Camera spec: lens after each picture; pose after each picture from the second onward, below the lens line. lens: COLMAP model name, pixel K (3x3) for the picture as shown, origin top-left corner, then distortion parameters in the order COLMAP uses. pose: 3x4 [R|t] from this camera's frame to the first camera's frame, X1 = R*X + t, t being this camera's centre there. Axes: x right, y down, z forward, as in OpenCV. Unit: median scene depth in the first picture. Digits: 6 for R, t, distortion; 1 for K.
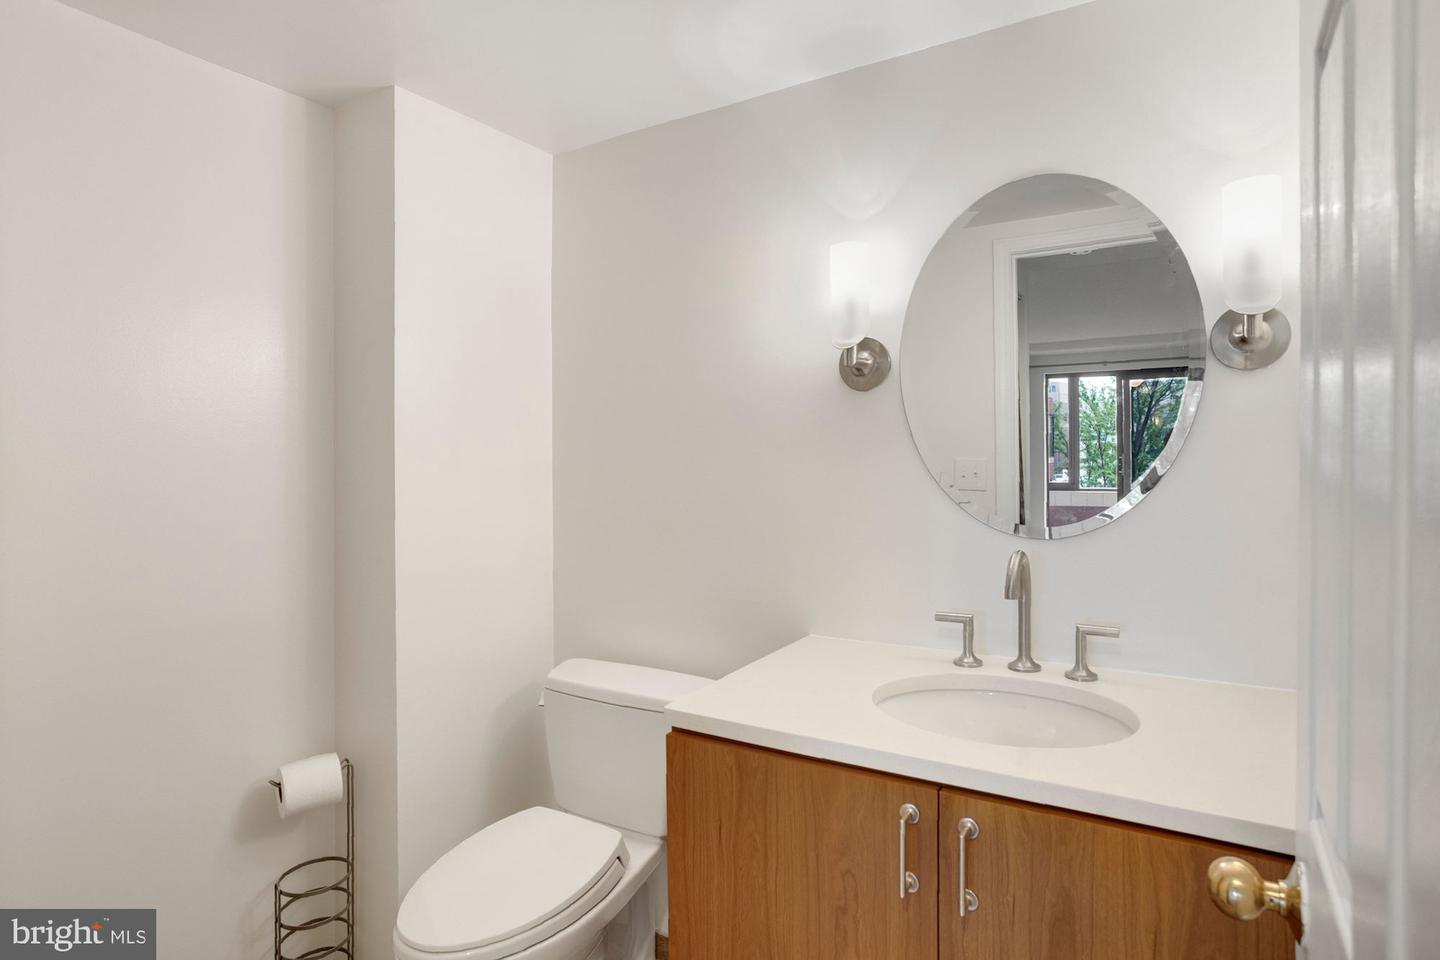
lens RADIAL K [[752.7, 0, 716.0], [0, 752.7, 477.1], [0, 0, 1]] dist [-0.050365, 0.026617]
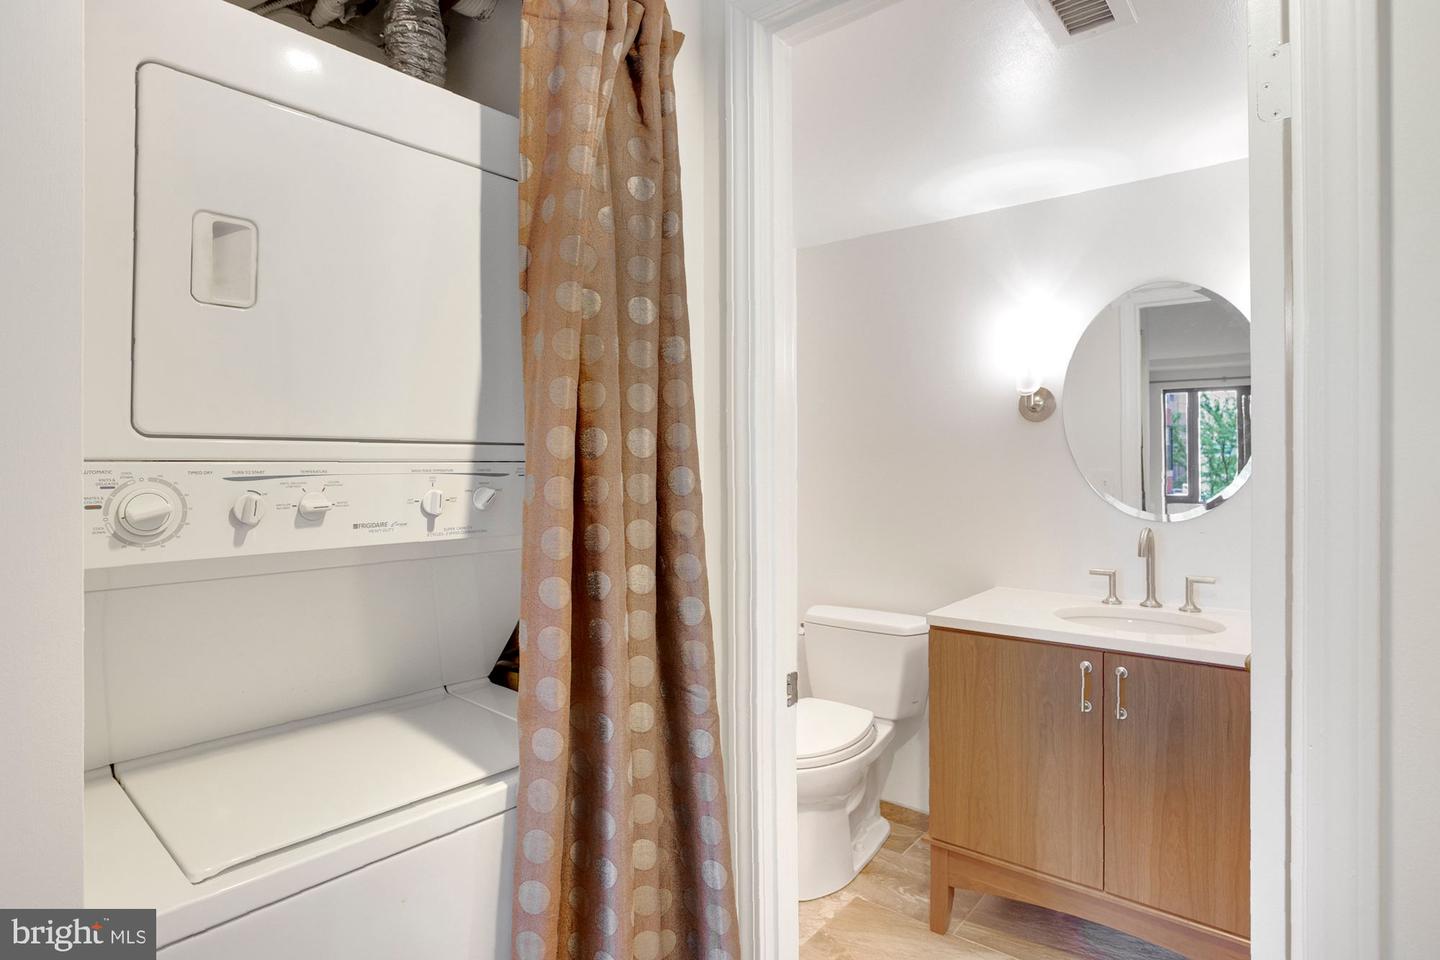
lens RADIAL K [[752.7, 0, 727.4], [0, 752.7, 451.3], [0, 0, 1]] dist [-0.050365, 0.026617]
pose [[0.993189, 0.014866, -0.115560, -0.257181], [-0.019882, 0.998904, -0.042375, 0.019096], [0.114804, 0.044384, 0.992396, -0.577036]]
